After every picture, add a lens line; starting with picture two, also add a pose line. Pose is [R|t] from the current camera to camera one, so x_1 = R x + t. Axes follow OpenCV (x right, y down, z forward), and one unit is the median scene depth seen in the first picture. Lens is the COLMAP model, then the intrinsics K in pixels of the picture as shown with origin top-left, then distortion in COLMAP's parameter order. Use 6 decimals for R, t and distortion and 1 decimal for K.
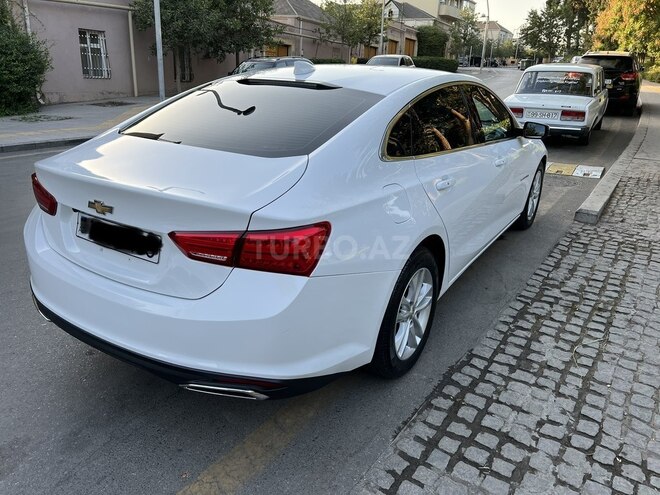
lens RADIAL K [[500.3, 0, 333.0], [0, 500.3, 248.0], [0, 0, 1]] dist [0.039979, -0.044485]
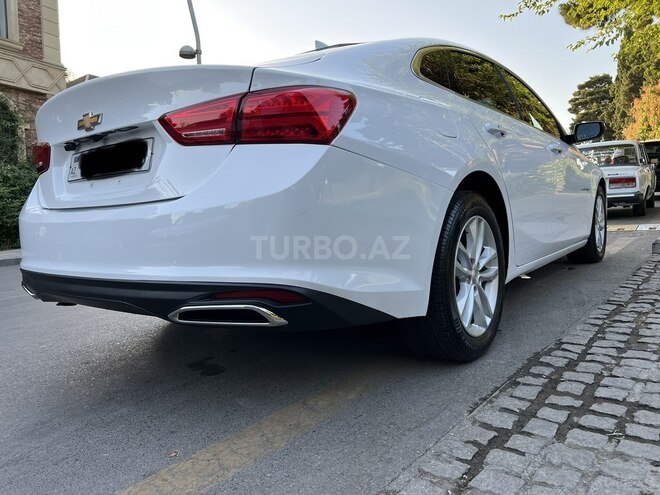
lens RADIAL K [[500.3, 0, 329.4], [0, 500.3, 248.9], [0, 0, 1]] dist [0.039979, -0.044485]
pose [[0.993097, -0.076869, -0.088594, 0.004546], [0.050693, 0.962418, -0.266799, 0.270336], [0.105773, 0.260466, 0.959671, 0.195899]]
